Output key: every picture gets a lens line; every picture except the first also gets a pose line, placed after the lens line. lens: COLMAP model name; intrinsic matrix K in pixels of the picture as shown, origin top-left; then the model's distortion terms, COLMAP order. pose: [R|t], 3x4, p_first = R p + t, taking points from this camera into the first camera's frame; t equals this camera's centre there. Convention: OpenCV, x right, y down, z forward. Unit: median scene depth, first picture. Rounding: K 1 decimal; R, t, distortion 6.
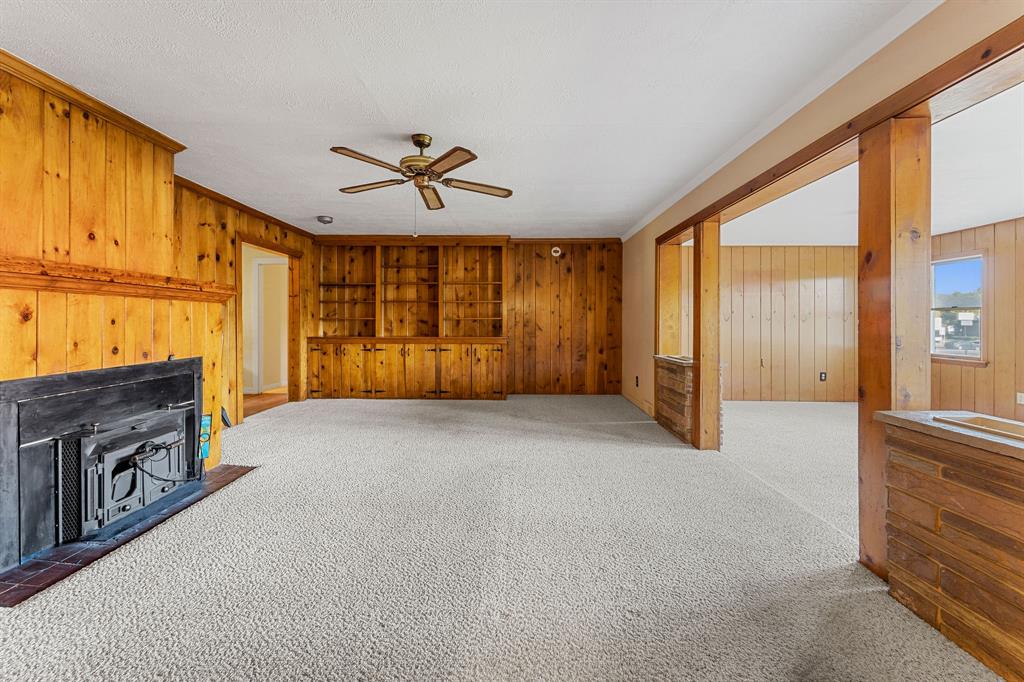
lens RADIAL K [[423.7, 0, 526.4], [0, 423.7, 319.8], [0, 0, 1]] dist [0.004114, 0.000011]
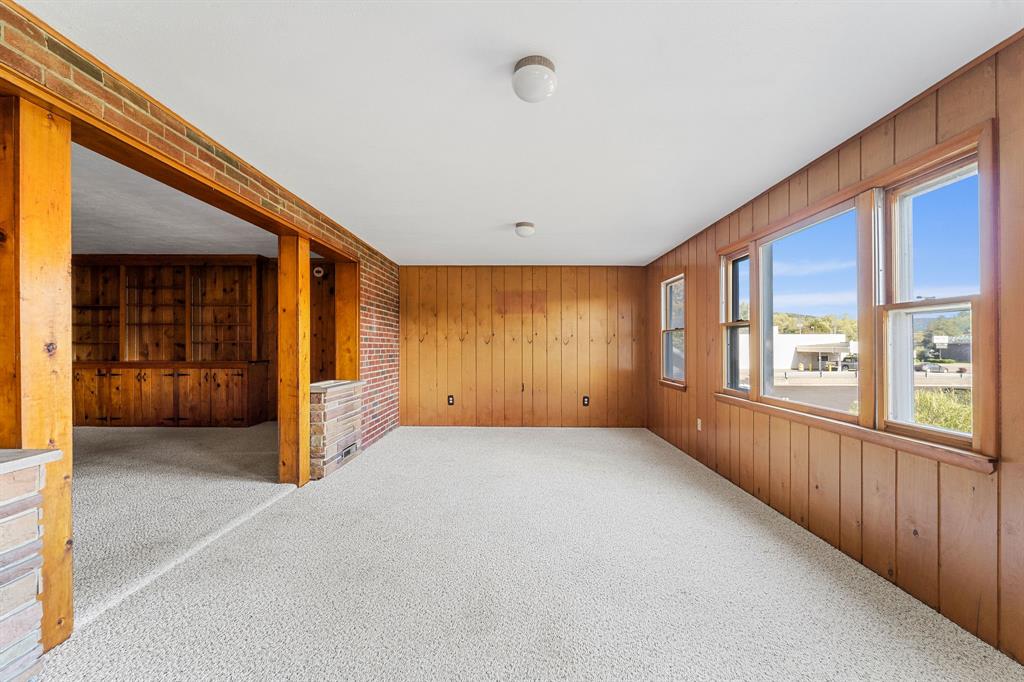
lens RADIAL K [[423.7, 0, 512.8], [0, 423.7, 343.9], [0, 0, 1]] dist [0.004114, 0.000011]
pose [[0.999992, -0.002302, 0.003381, 0.532151], [0.002303, 0.999997, -0.000377, 0.003703], [-0.003380, 0.000385, 0.999994, 0.043290]]
